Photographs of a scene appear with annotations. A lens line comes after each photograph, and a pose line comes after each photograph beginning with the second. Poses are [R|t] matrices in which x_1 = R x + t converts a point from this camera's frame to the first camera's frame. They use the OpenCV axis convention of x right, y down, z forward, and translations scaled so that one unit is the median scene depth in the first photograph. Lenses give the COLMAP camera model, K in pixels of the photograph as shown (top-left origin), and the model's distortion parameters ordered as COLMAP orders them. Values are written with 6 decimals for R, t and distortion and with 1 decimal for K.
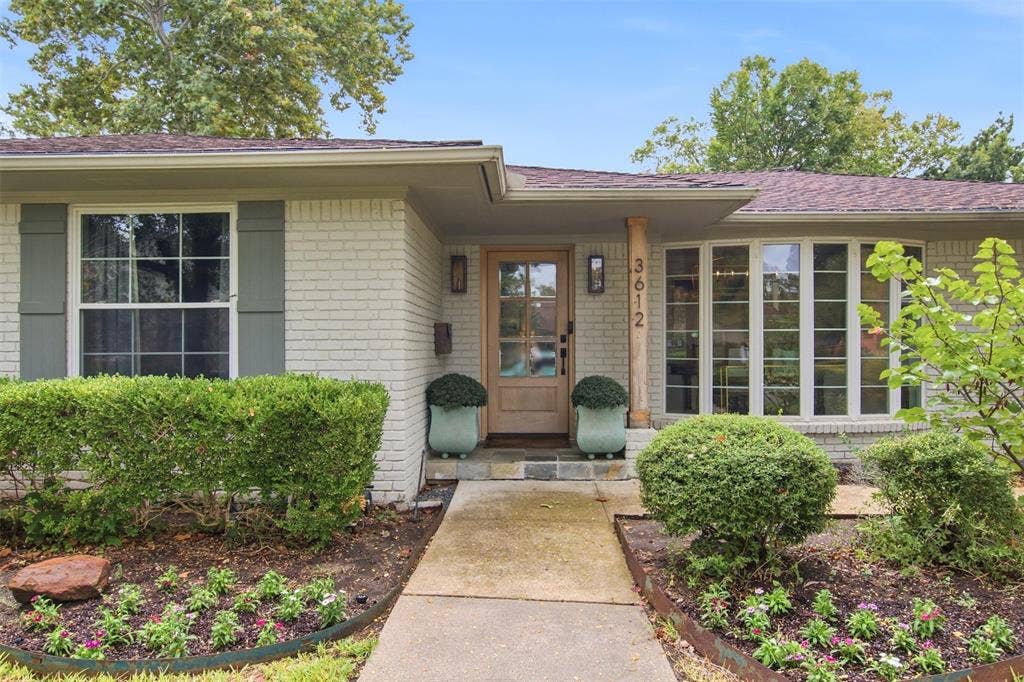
lens RADIAL K [[471.2, 0, 513.9], [0, 471.2, 345.3], [0, 0, 1]] dist [0.004206, 0.000569]
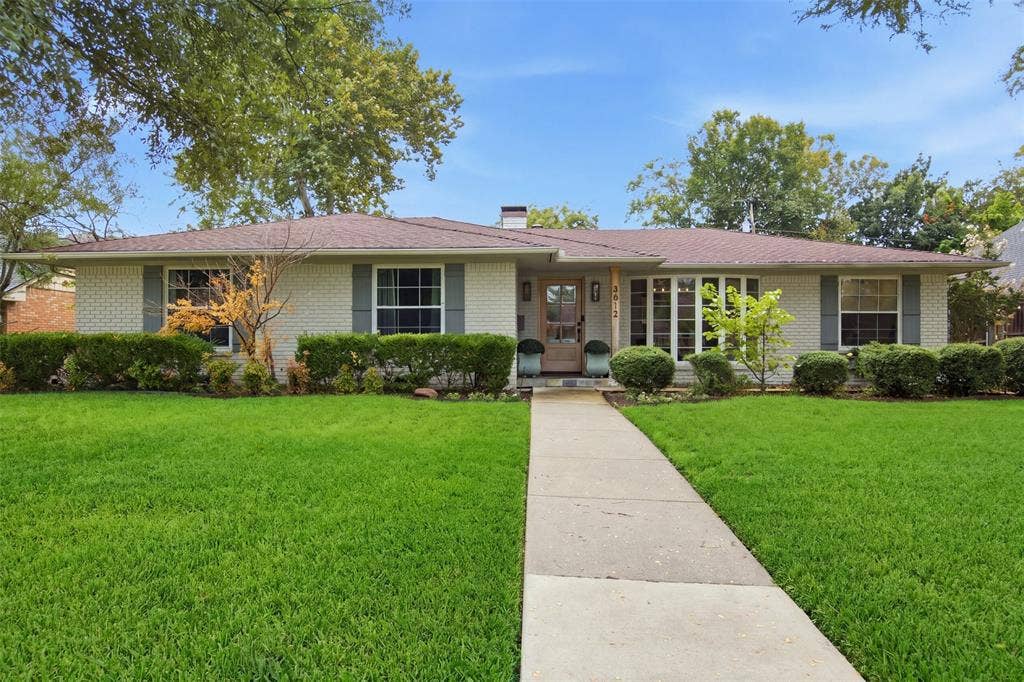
lens RADIAL K [[471.2, 0, 509.3], [0, 471.2, 337.2], [0, 0, 1]] dist [0.004206, 0.000569]
pose [[0.999892, 0.005026, -0.013800, -0.162972], [-0.005230, 0.999877, -0.014816, 0.073189], [0.013724, 0.014886, 0.999795, -0.999750]]
